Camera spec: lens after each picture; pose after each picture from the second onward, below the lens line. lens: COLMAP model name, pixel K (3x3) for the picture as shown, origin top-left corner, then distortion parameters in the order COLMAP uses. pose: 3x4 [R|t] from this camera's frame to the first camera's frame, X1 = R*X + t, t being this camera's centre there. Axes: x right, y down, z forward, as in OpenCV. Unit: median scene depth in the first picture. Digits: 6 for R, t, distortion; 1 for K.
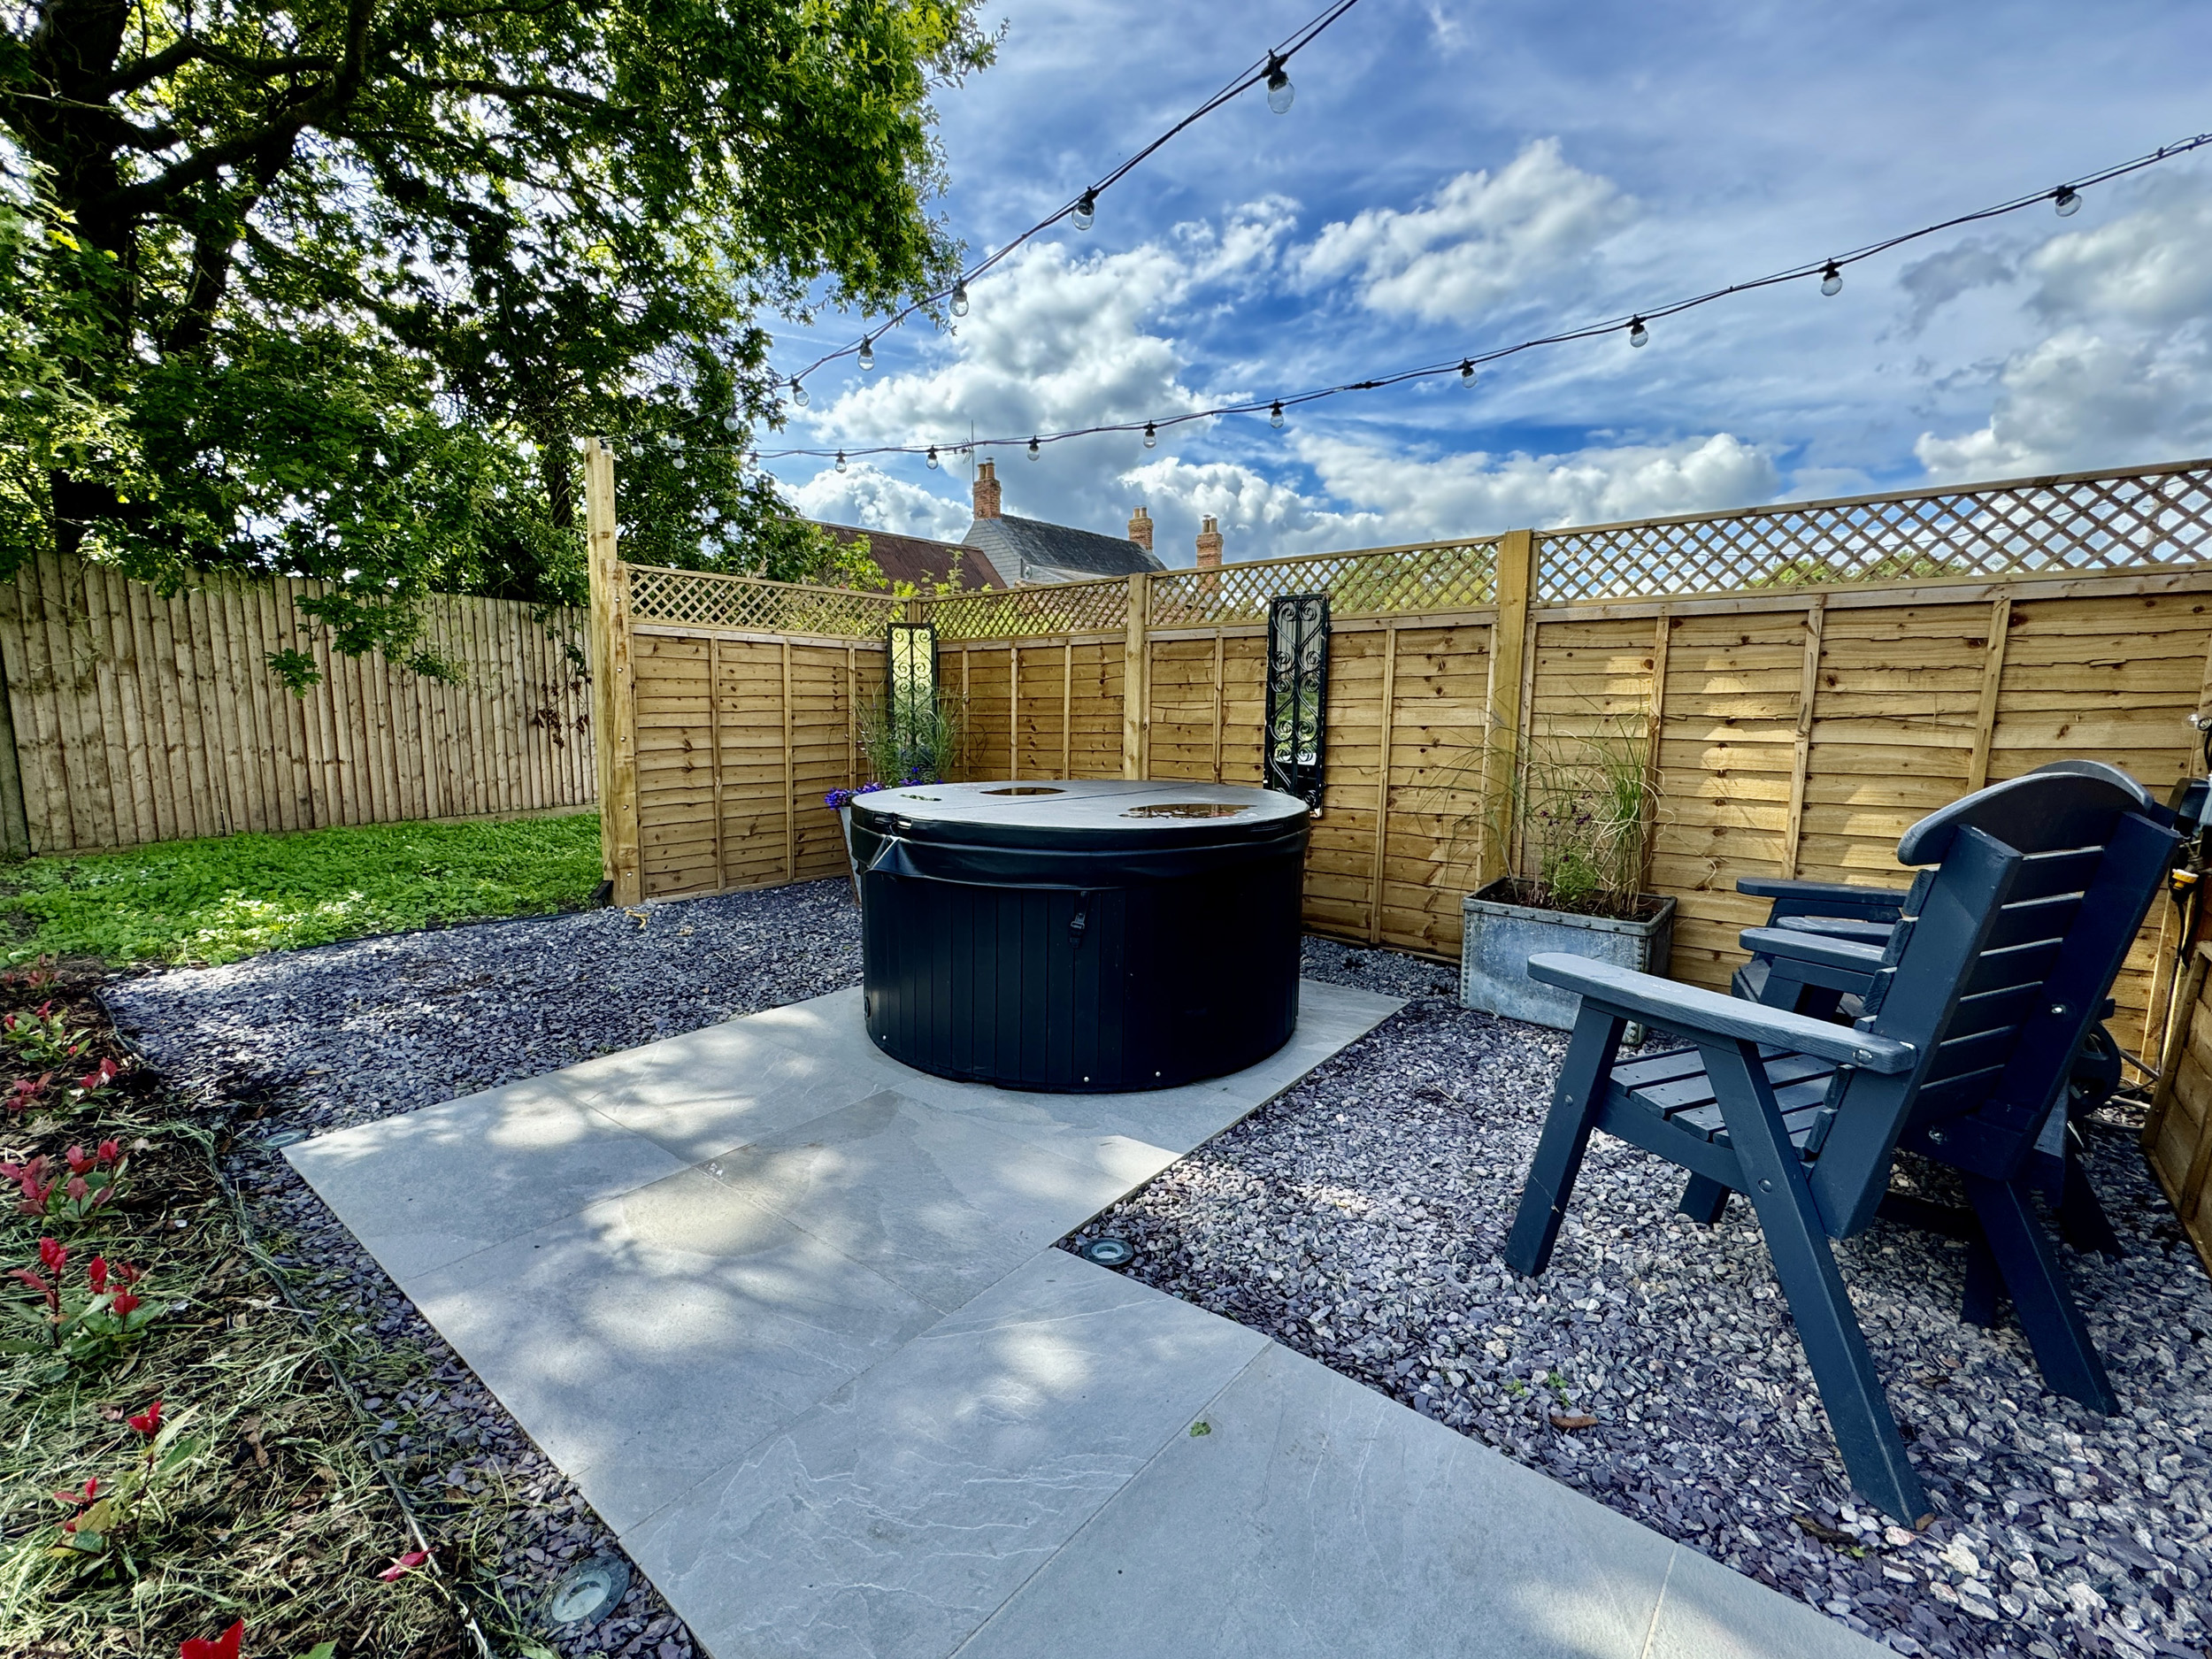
lens RADIAL K [[943.9, 0, 1122.8], [0, 943.9, 831.1], [0, 0, 1]] dist [0.002167, 0.001187]
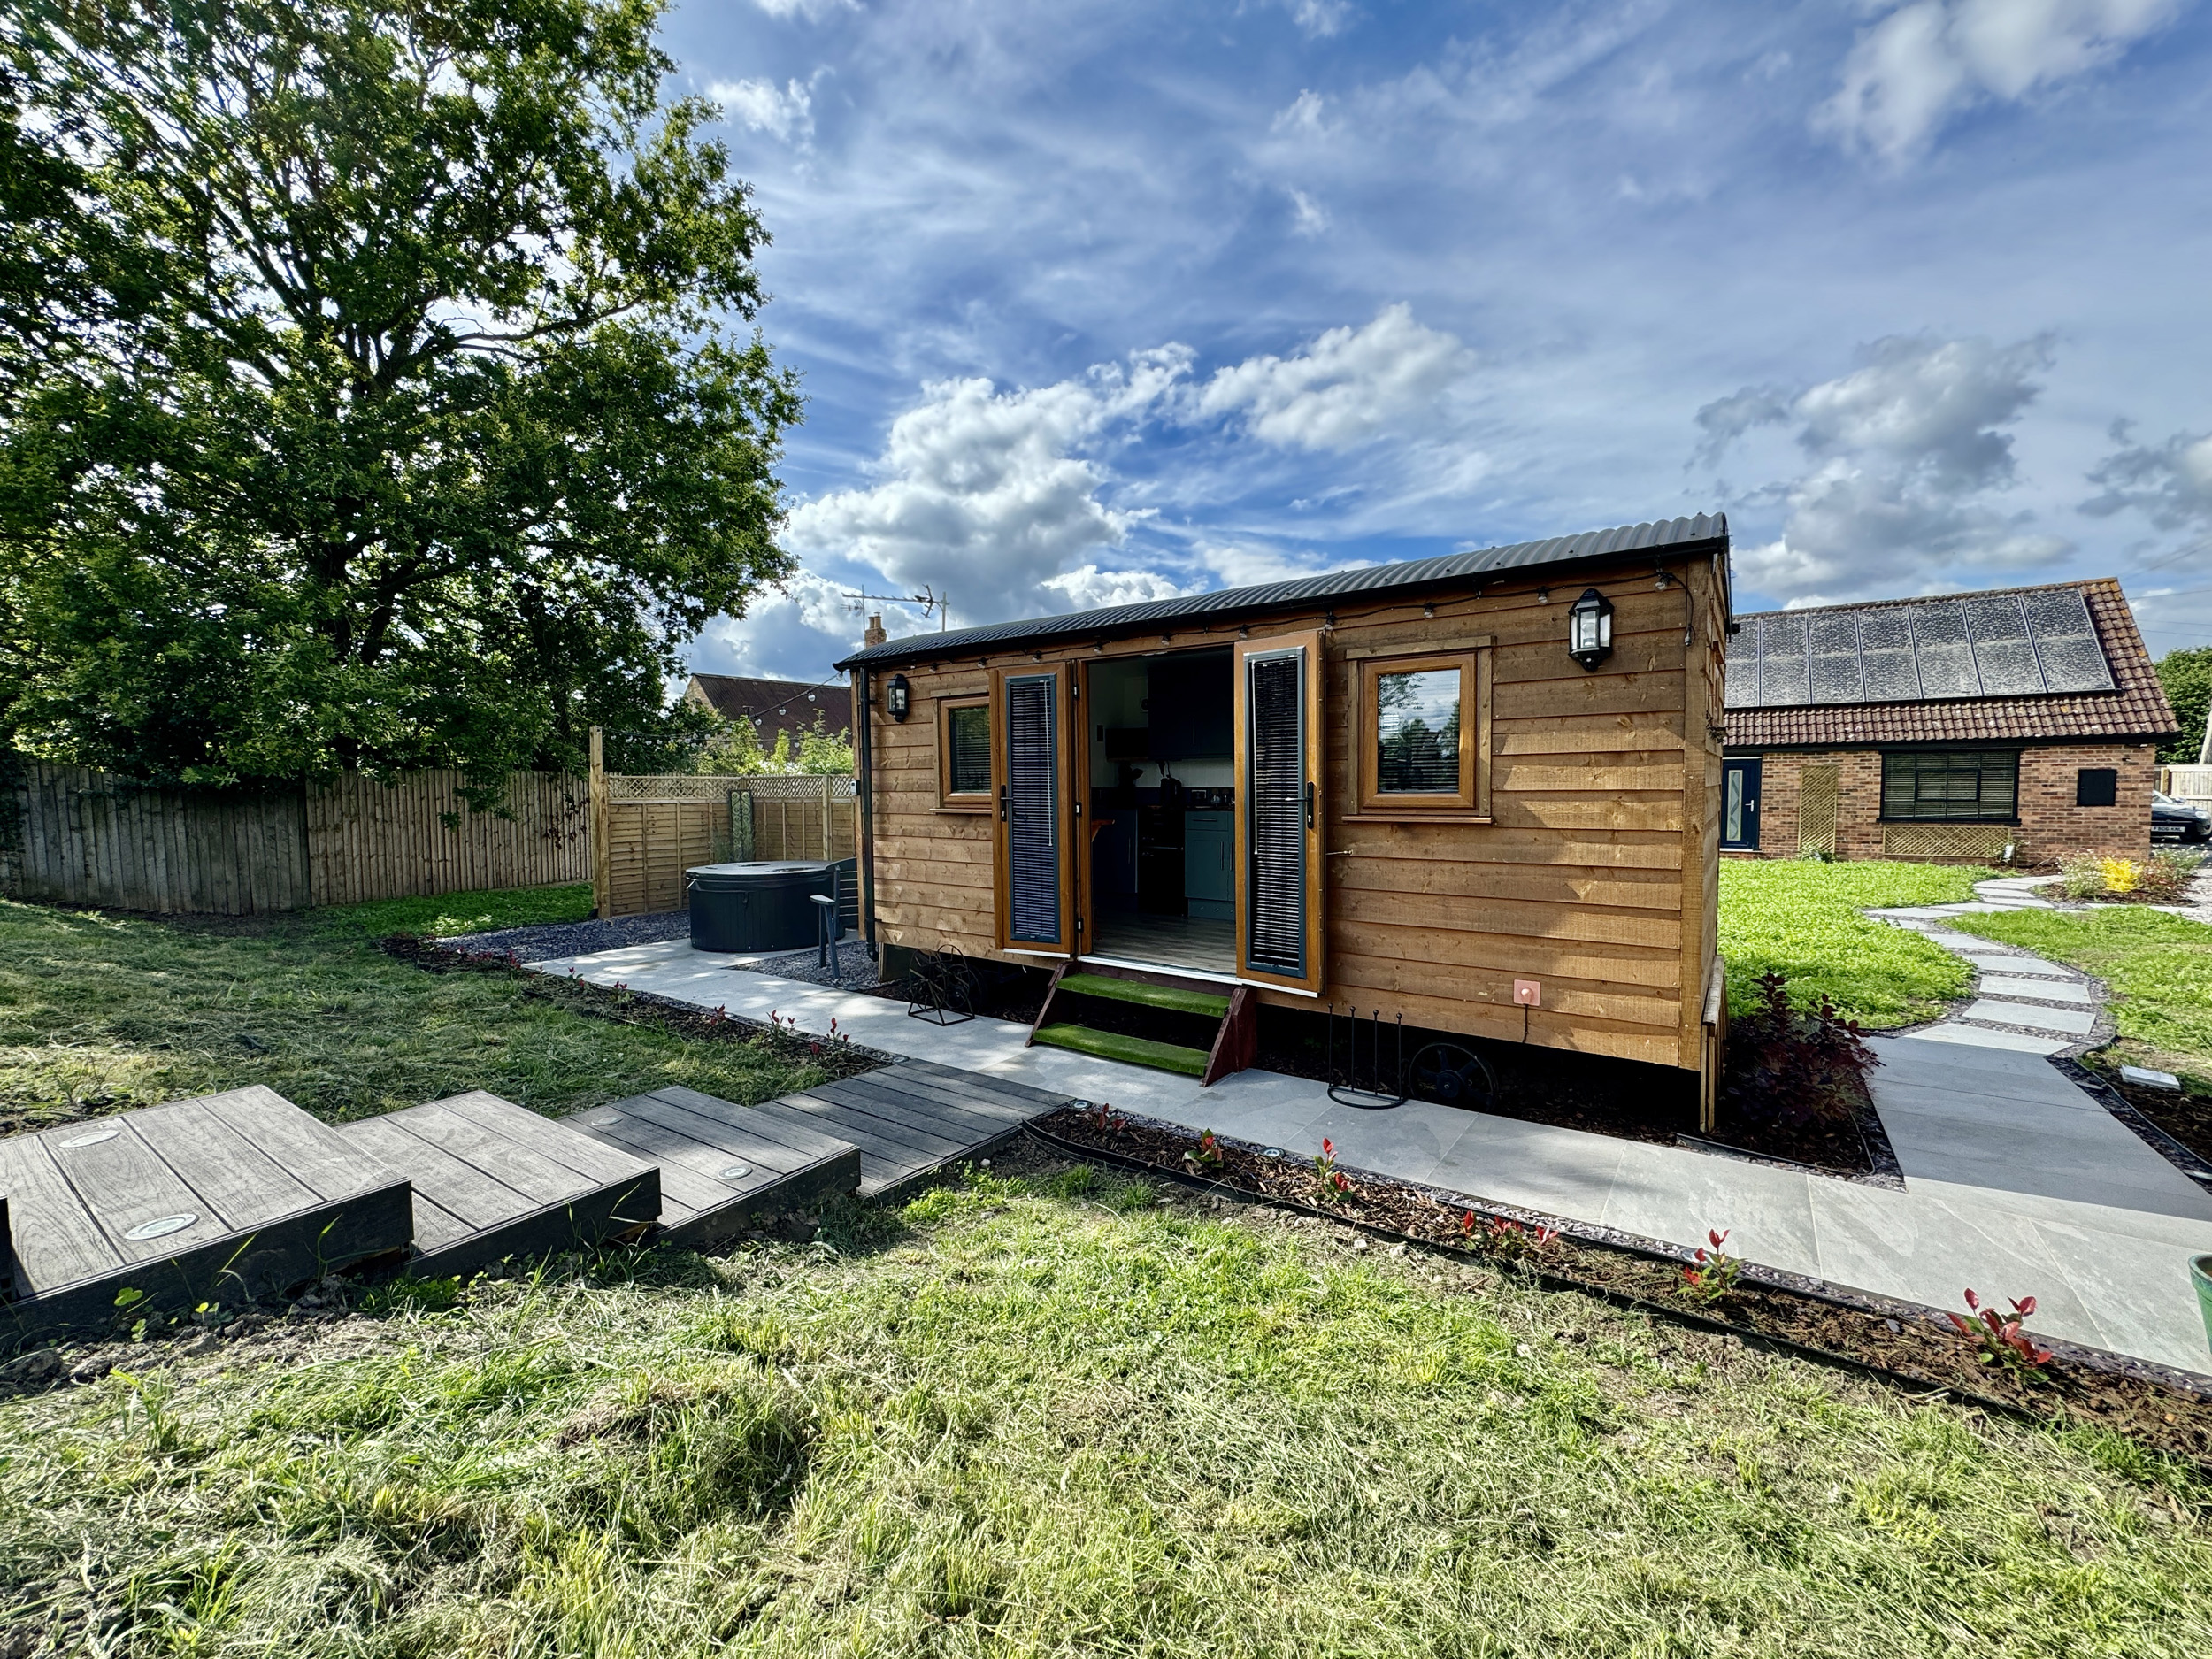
lens RADIAL K [[882.4, 0, 1103.4], [0, 882.4, 824.6], [0, 0, 1]] dist [-0.003880, 0.000553]
pose [[0.998004, -0.025328, 0.057853, 0.556950], [0.030503, 0.995438, -0.090407, 0.077053], [-0.055299, 0.091991, 0.994223, -1.186608]]
